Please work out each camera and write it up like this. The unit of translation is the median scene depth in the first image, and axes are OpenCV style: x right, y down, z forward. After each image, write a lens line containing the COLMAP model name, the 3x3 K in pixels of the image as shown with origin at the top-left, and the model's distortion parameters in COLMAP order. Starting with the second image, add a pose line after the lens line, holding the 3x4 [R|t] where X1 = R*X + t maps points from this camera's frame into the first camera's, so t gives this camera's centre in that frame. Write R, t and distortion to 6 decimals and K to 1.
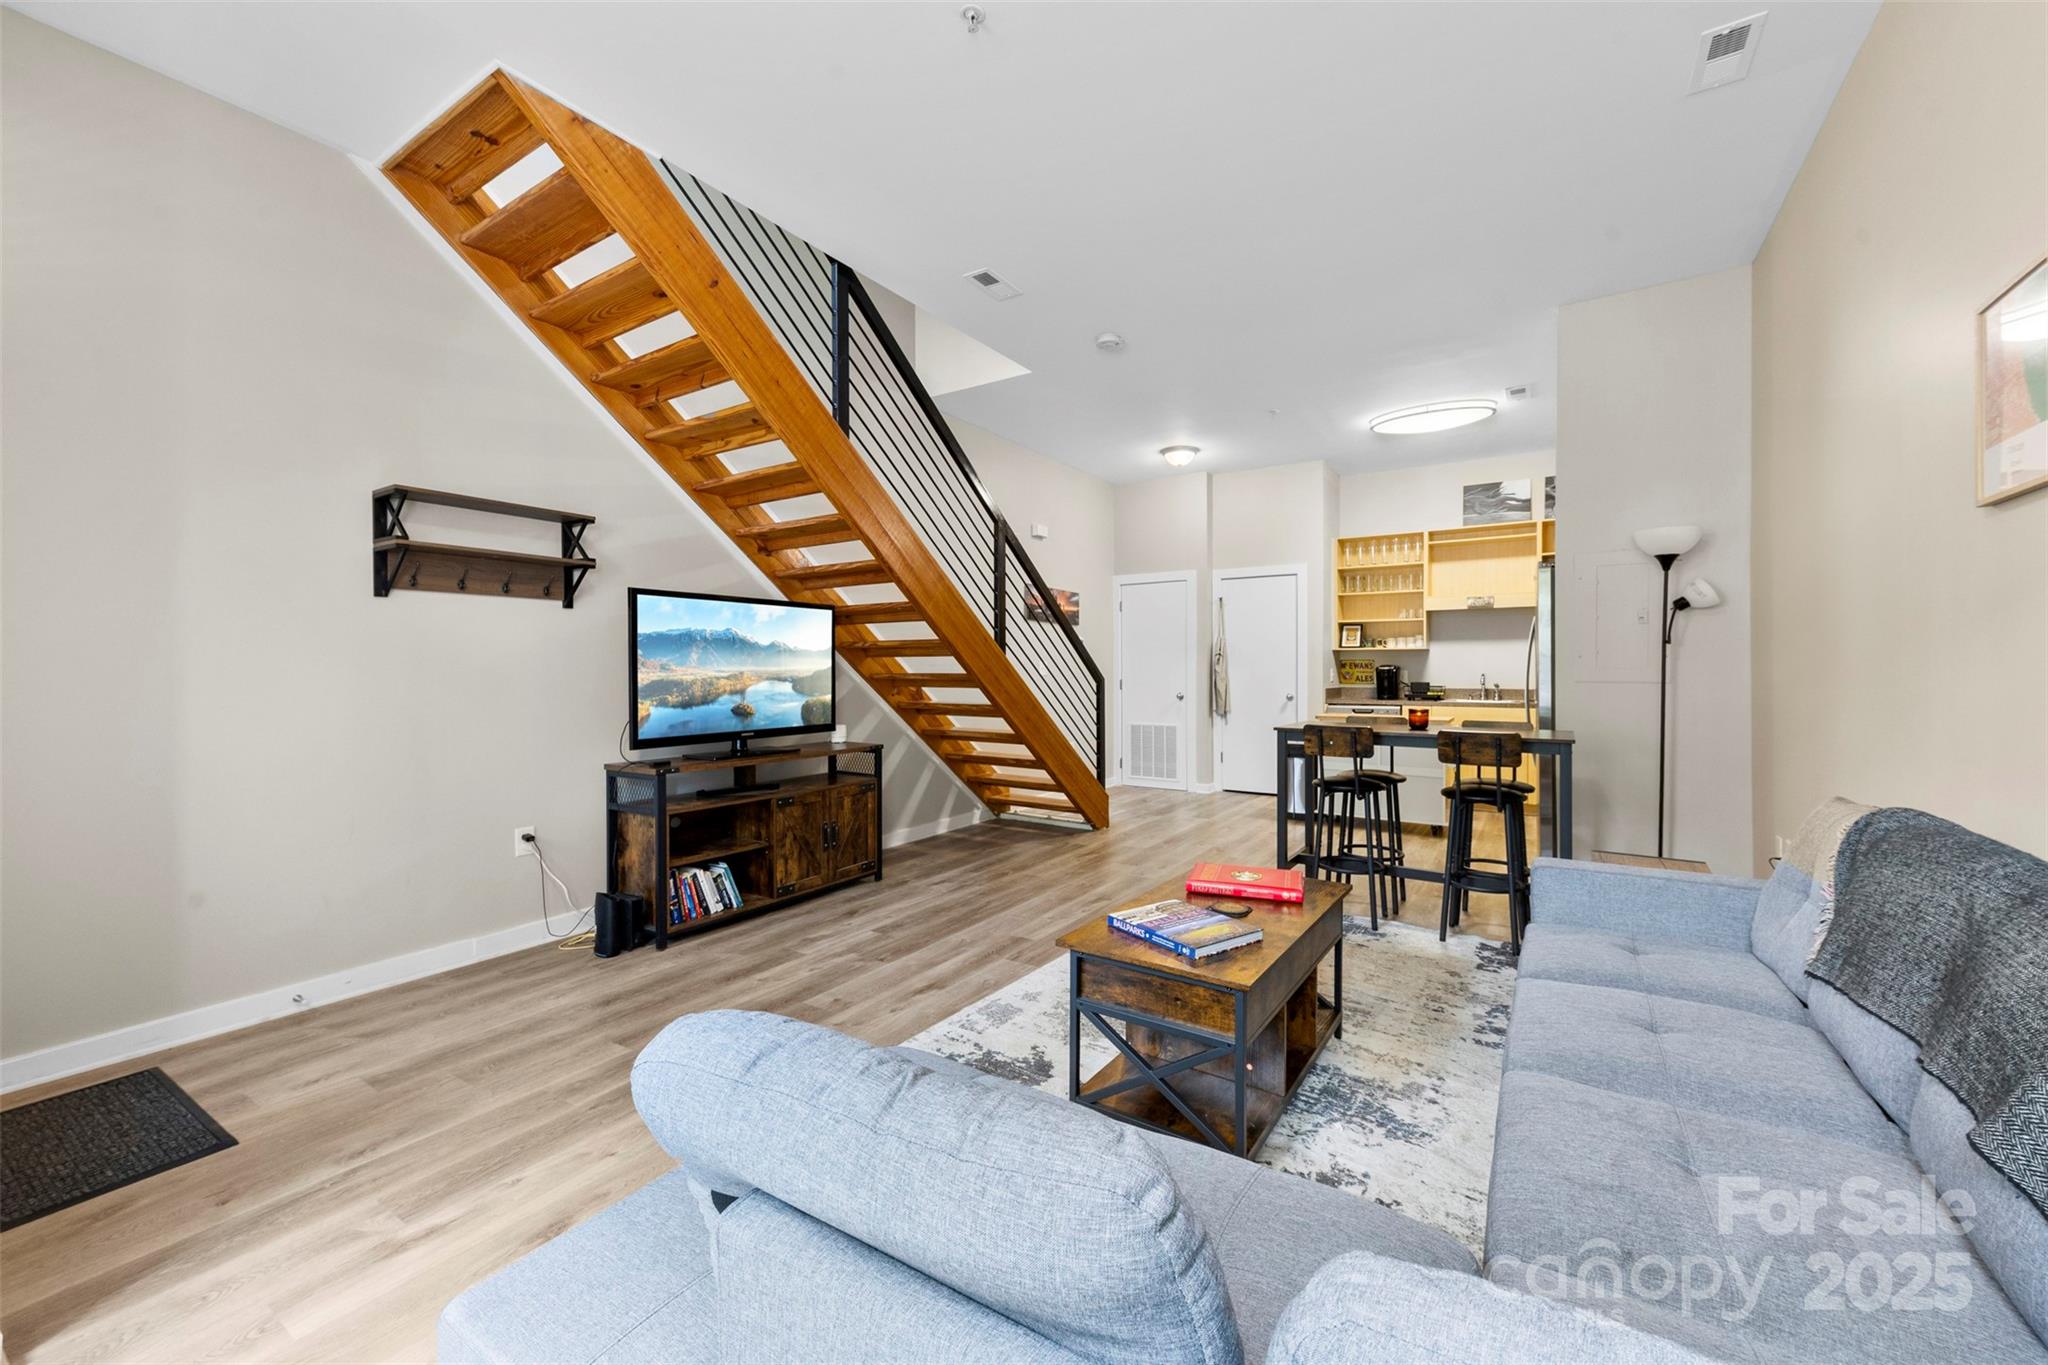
lens RADIAL K [[797.1, 0, 1028.2], [0, 797.1, 672.5], [0, 0, 1]] dist [0.010220, -0.000057]
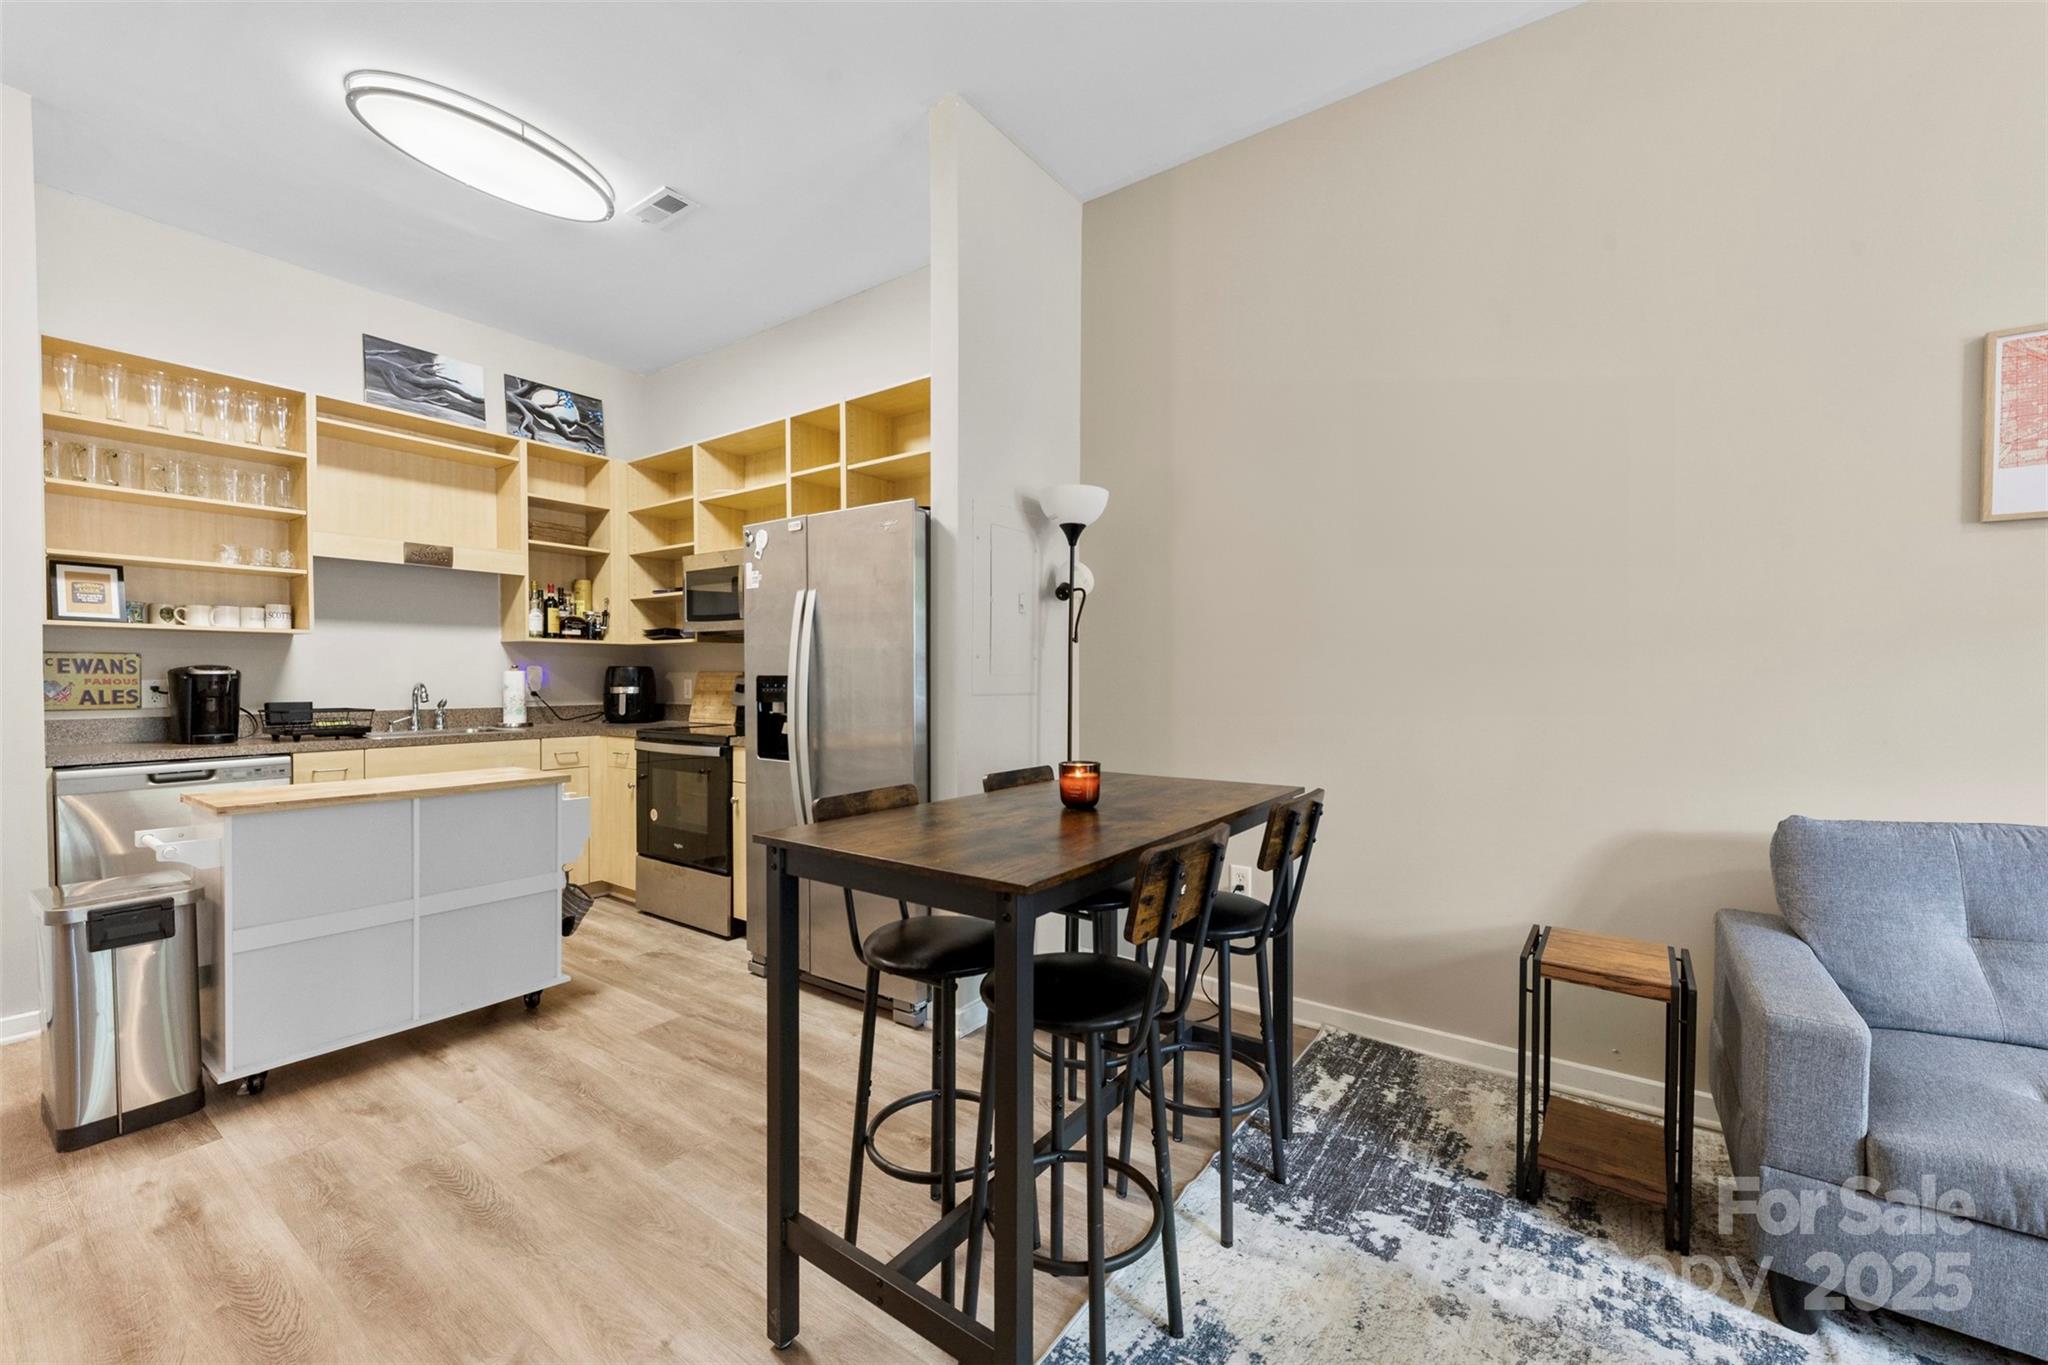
lens RADIAL K [[798.1, 0, 1022.5], [0, 798.1, 689.2], [0, 0, 1]] dist [0.021646, -0.008692]
pose [[0.039446, -0.015521, 0.999101, 0.023575], [0.002677, 0.999877, 0.015427, -0.002335], [-0.999218, 0.002066, 0.039483, 0.702247]]
